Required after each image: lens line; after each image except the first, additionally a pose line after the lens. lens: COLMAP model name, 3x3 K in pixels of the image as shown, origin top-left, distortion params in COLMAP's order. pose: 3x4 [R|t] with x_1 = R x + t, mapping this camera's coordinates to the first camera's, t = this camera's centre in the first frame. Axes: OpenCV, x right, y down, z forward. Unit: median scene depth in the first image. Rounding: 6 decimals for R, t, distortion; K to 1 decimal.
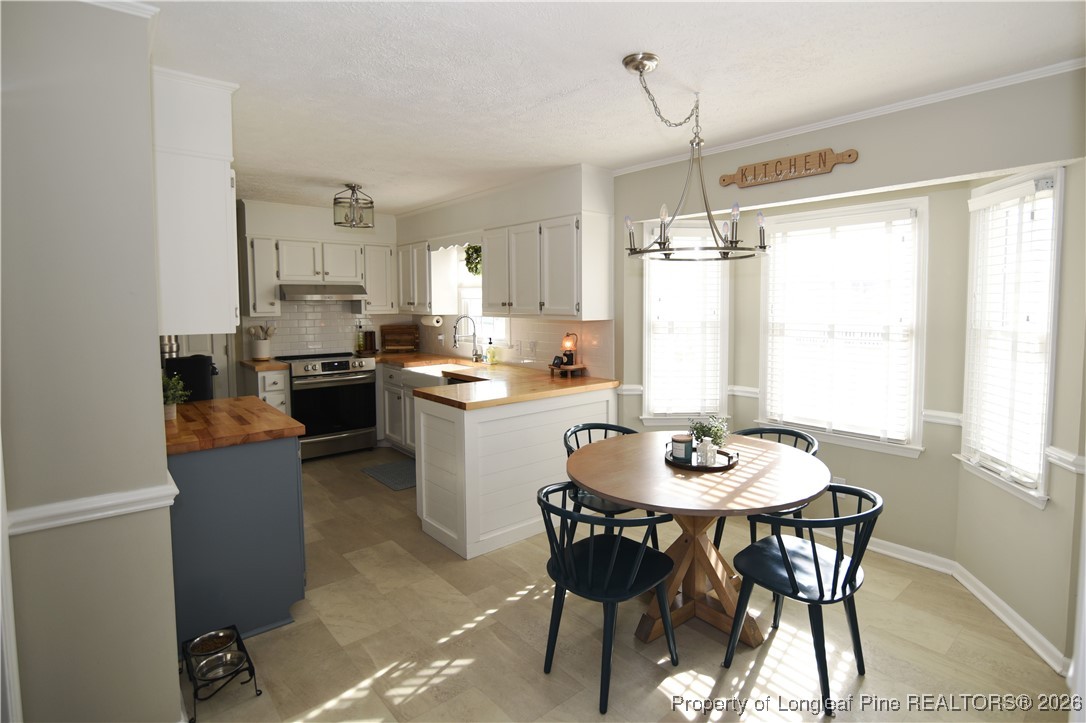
lens RADIAL K [[545.9, 0, 595.2], [0, 545.9, 333.9], [0, 0, 1]] dist [-0.011494, -0.000008]
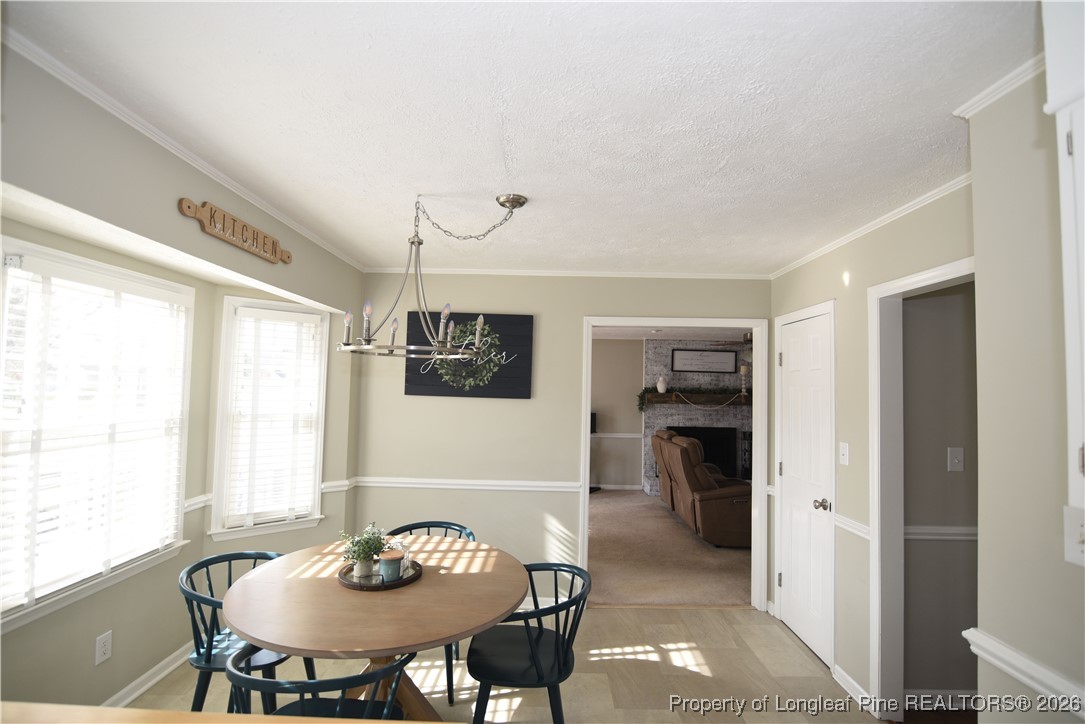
lens RADIAL K [[498.6, 0, 544.6], [0, 498.6, 366.1], [0, 0, 1]] dist [-0.018003, 0.000935]
pose [[-0.726545, 0.014036, 0.686976, -0.309946], [0.017249, 0.999849, -0.002186, -0.058984], [-0.686903, 0.010262, -0.726677, 0.763289]]
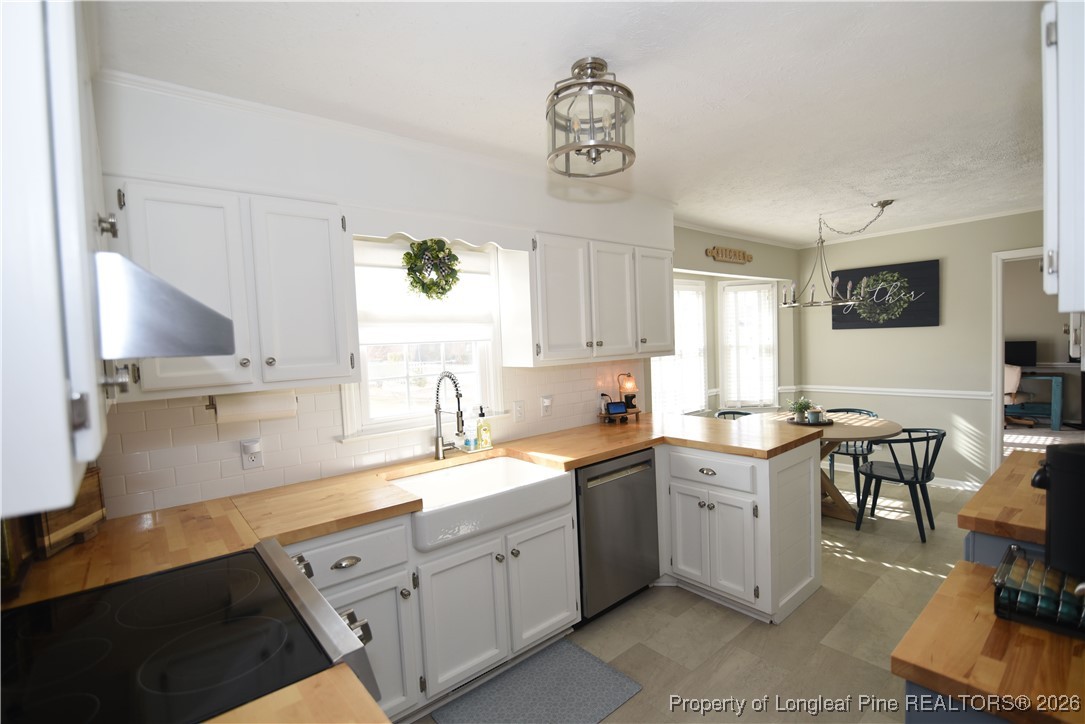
lens RADIAL K [[498.6, 0, 541.5], [0, 498.6, 368.7], [0, 0, 1]] dist [-0.018003, 0.000935]
pose [[0.055106, -0.056997, 0.996852, -0.766439], [0.103794, 0.993288, 0.051056, -0.057472], [-0.993071, 0.100654, 0.060652, 0.940651]]
